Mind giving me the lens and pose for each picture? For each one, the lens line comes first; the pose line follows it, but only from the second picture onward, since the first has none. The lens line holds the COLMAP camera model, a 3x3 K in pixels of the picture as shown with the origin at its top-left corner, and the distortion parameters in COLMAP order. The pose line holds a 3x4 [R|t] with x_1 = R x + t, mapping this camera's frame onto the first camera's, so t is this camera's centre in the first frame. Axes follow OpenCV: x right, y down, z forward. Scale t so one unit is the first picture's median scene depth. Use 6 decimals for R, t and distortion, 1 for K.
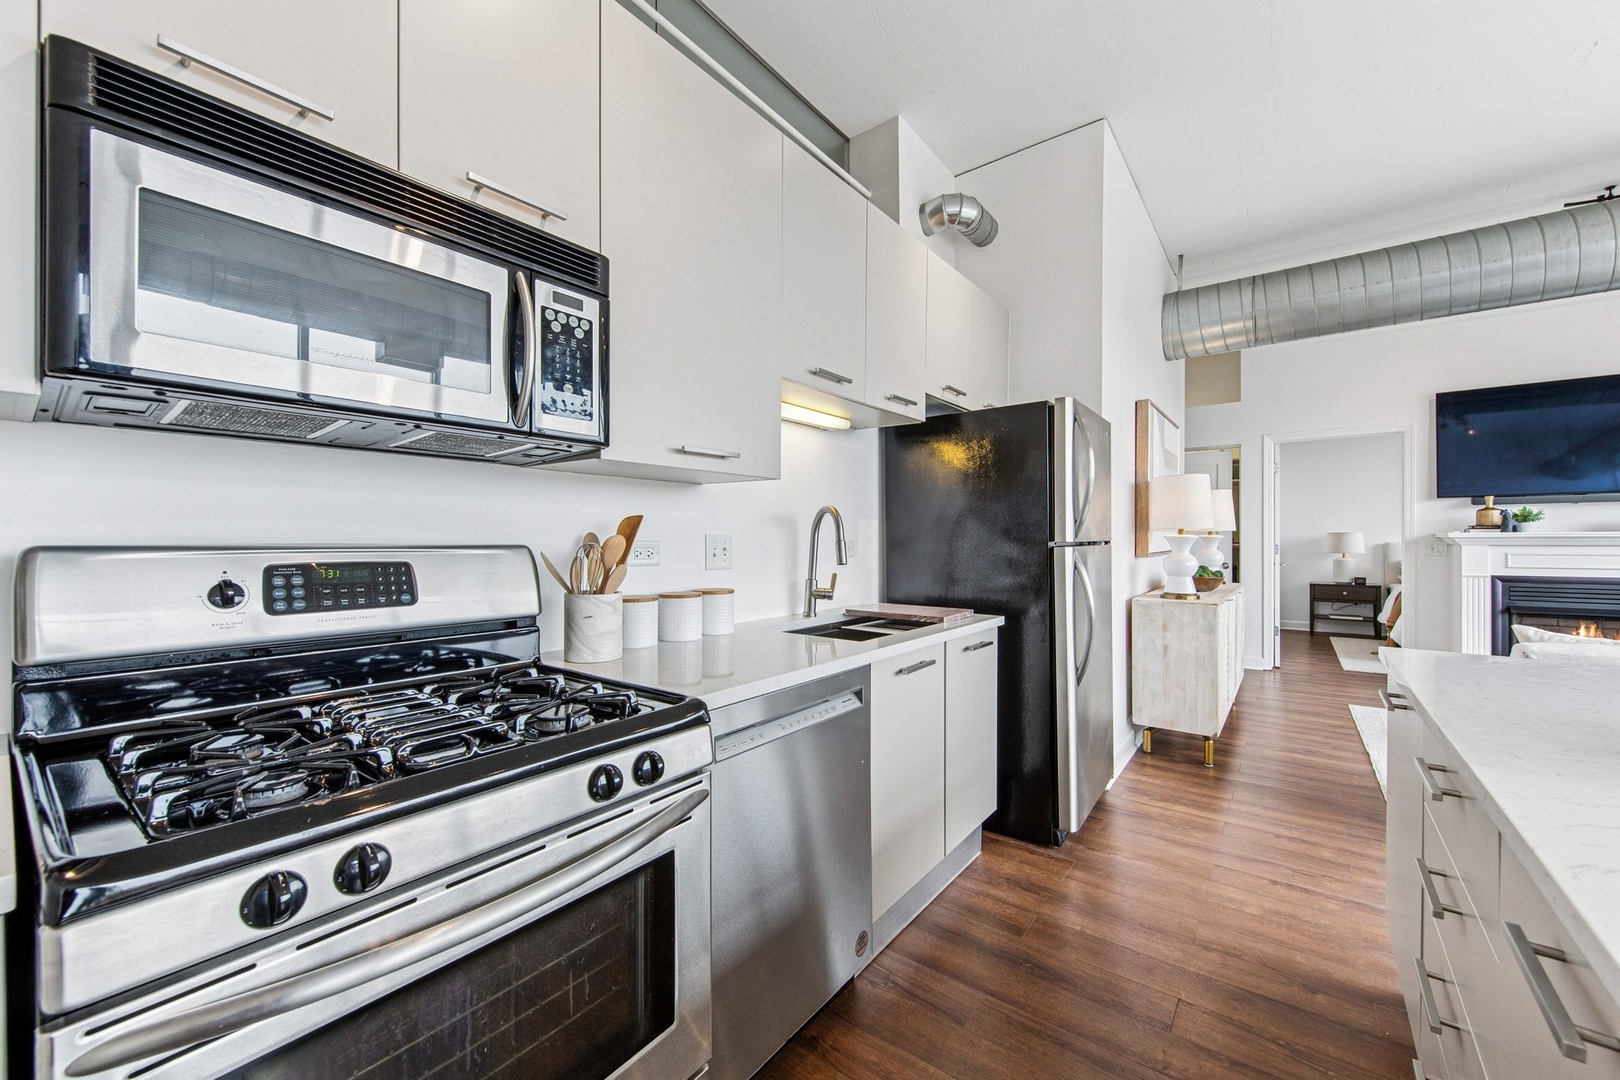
lens RADIAL K [[634.1, 0, 810.0], [0, 634.1, 540.0], [0, 0, 1]] dist [0.000549, 0.000107]
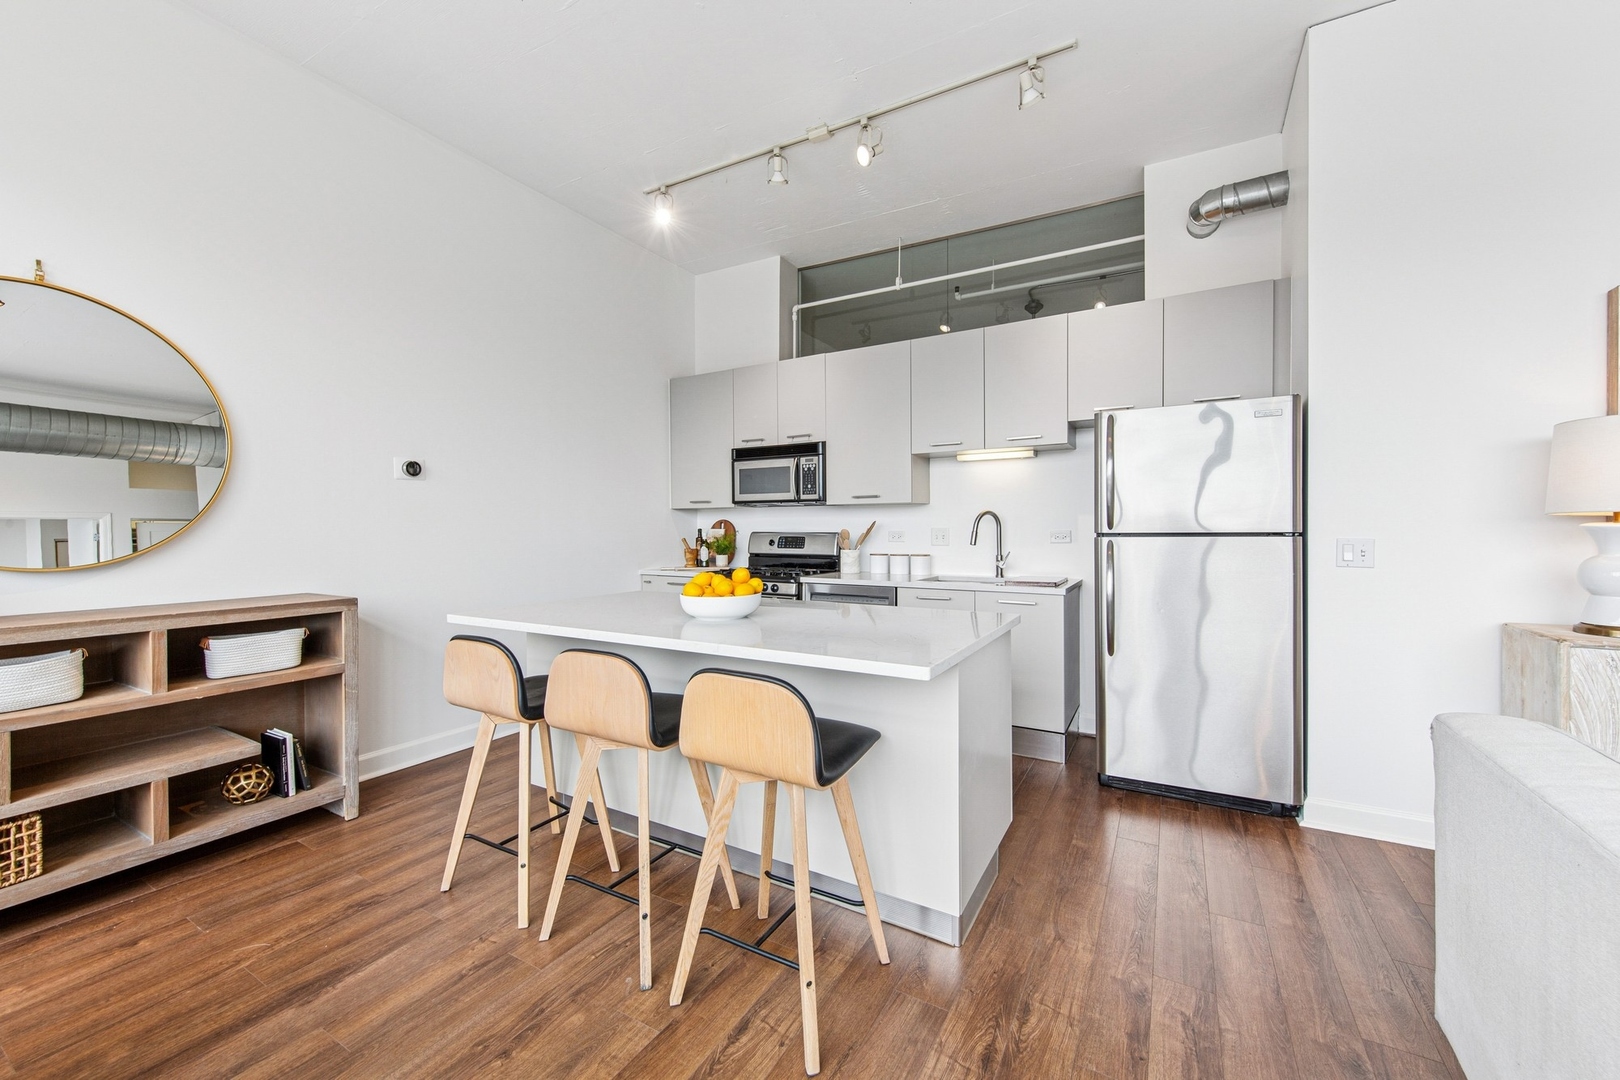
lens RADIAL K [[634.1, 0, 810.0], [0, 634.1, 540.0], [0, 0, 1]] dist [0.000549, 0.000107]
pose [[0.124641, 0.013060, -0.992116, 3.278966], [-0.013512, 0.999843, 0.011464, 0.009557], [0.992110, 0.011976, 0.124798, 0.639810]]
